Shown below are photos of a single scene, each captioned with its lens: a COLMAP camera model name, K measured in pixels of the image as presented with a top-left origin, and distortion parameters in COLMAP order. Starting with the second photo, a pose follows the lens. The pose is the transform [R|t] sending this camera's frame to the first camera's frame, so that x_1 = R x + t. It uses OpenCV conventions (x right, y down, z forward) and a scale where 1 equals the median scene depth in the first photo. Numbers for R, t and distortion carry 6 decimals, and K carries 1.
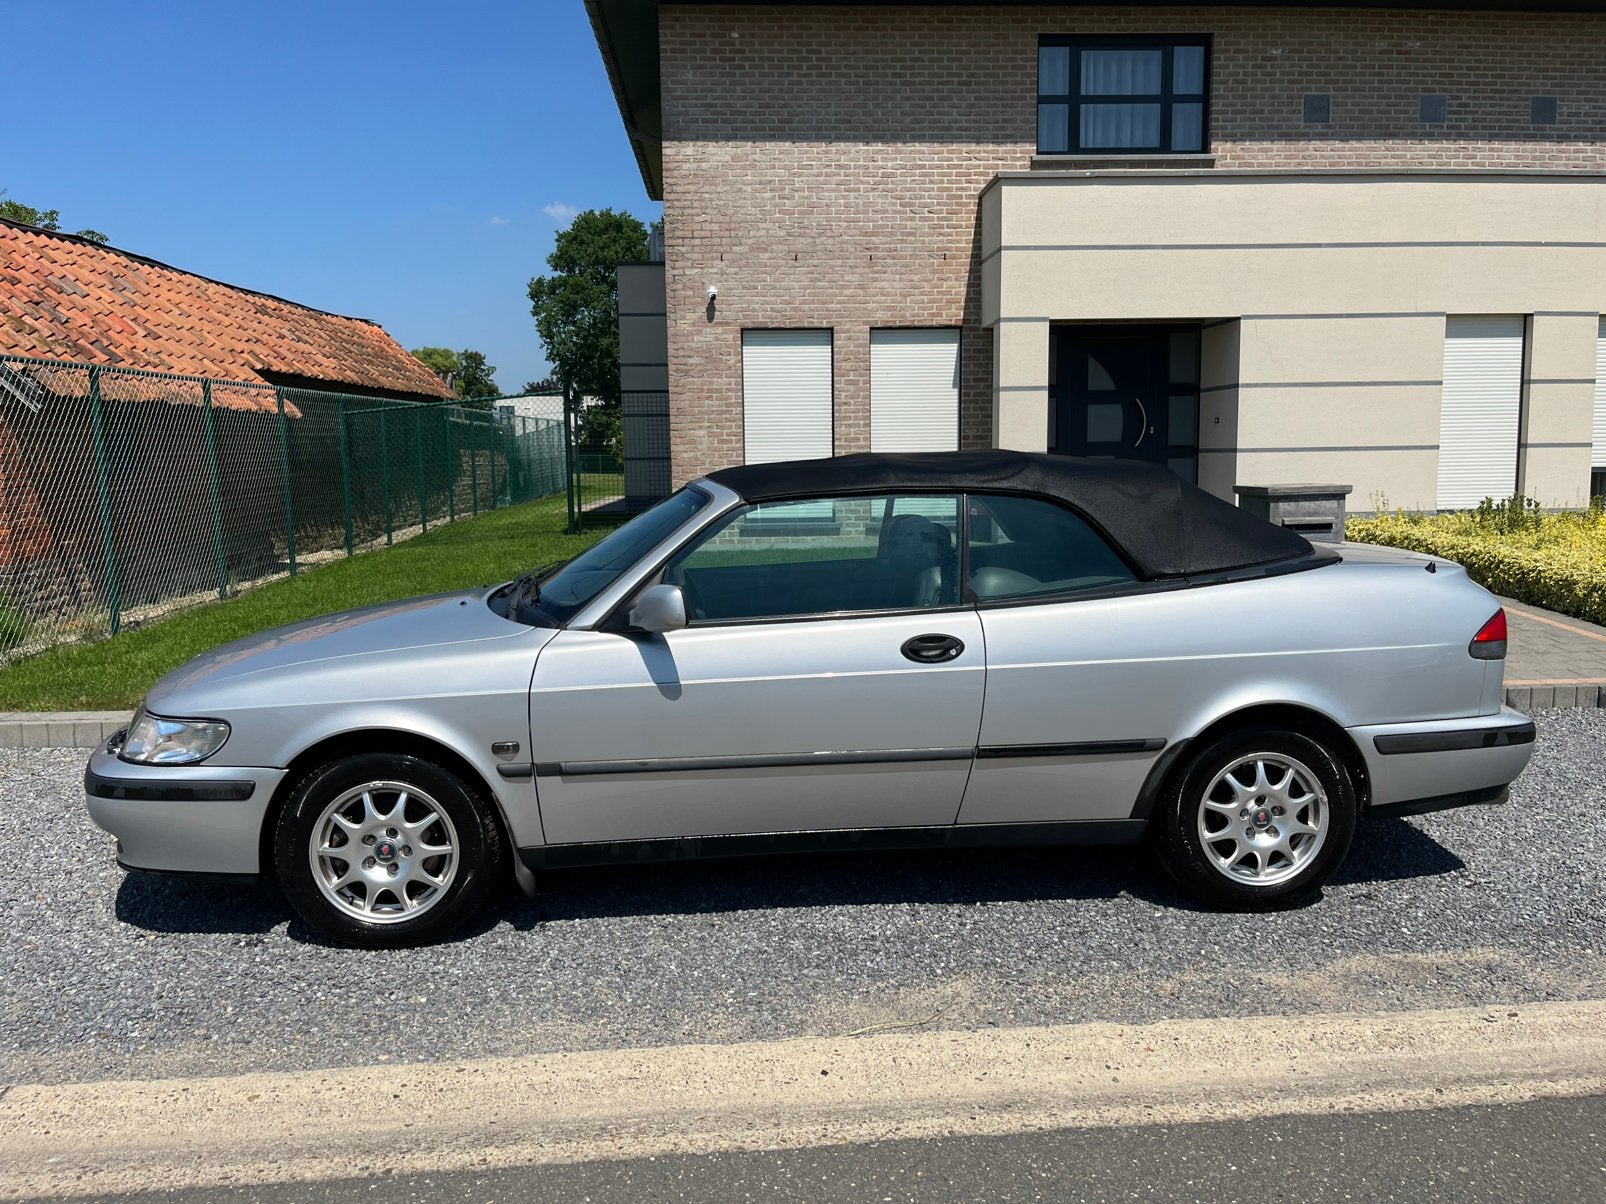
lens RADIAL K [[1140.0, 0, 803.0], [0, 1140.0, 602.0], [0, 0, 1]] dist [0.058314, -0.074158]
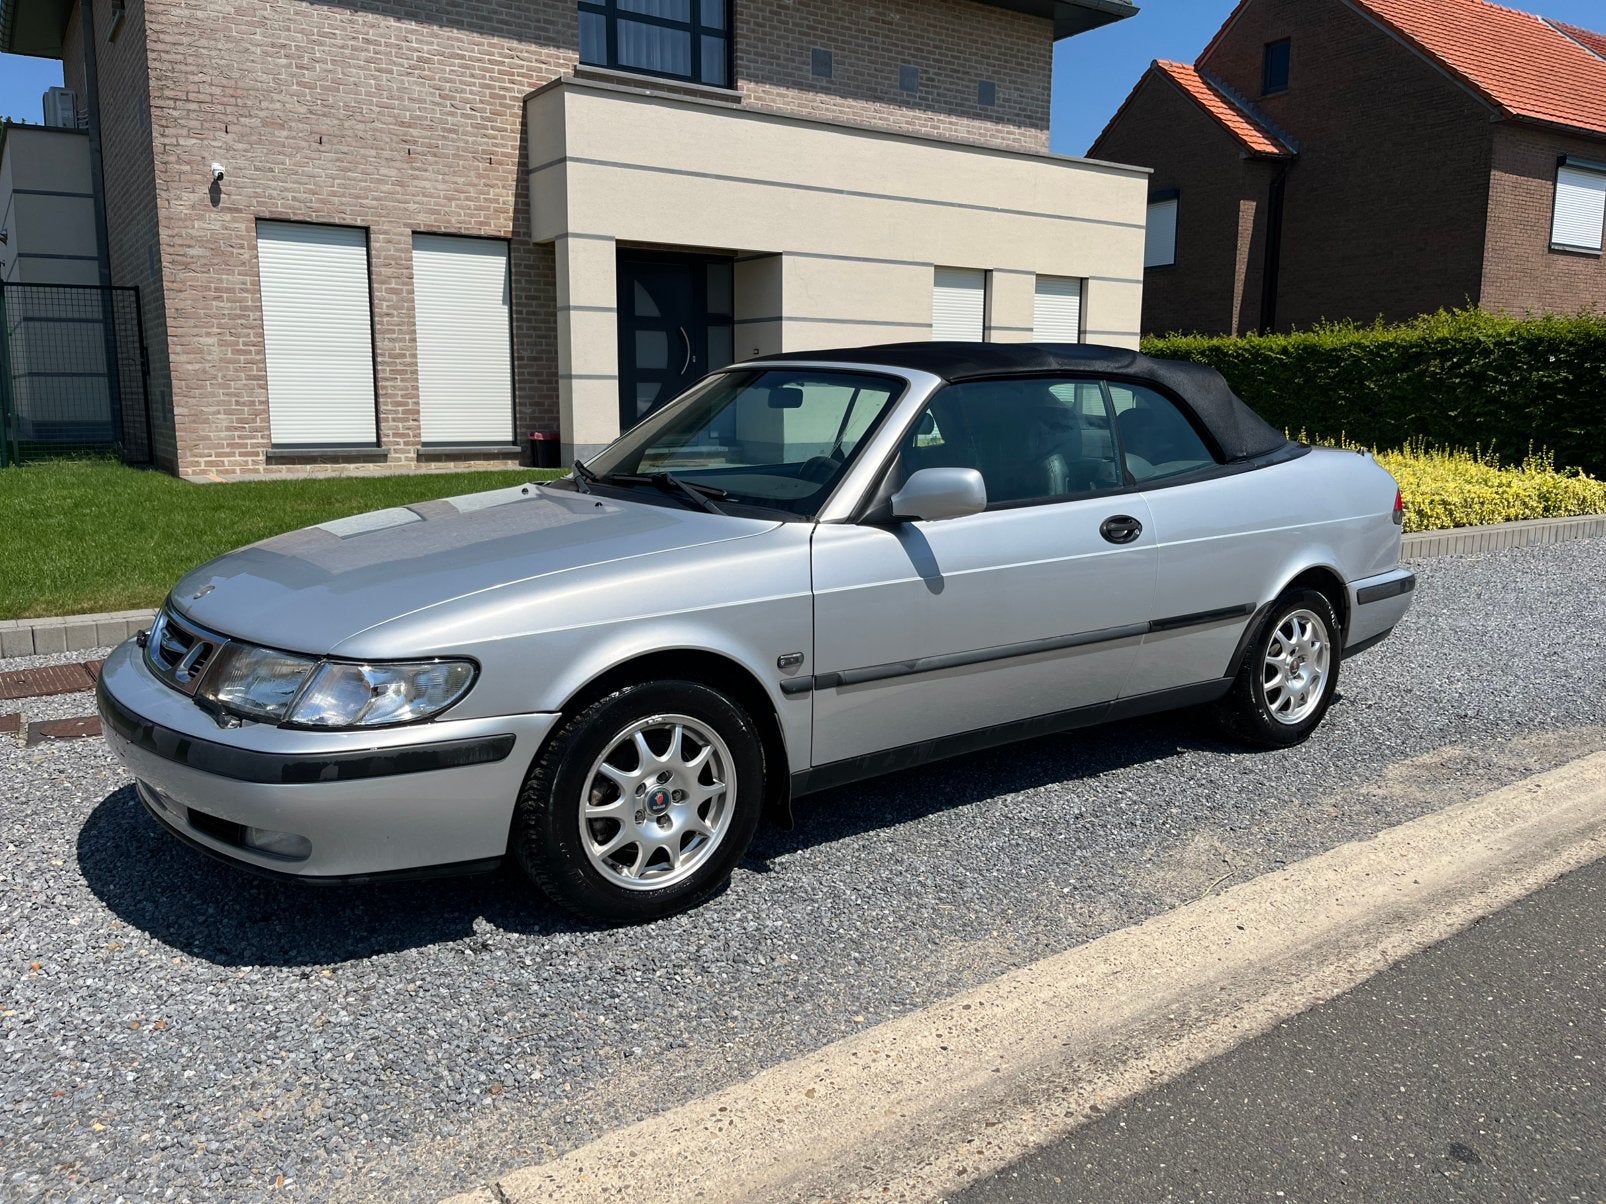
lens RADIAL K [[1140.0, 0, 803.0], [0, 1140.0, 602.0], [0, 0, 1]] dist [0.058314, -0.074158]
pose [[0.873043, -0.068985, 0.482740, -0.133196], [0.042587, 0.996947, 0.065447, 0.005546], [-0.485781, -0.036580, 0.873315, 0.049800]]
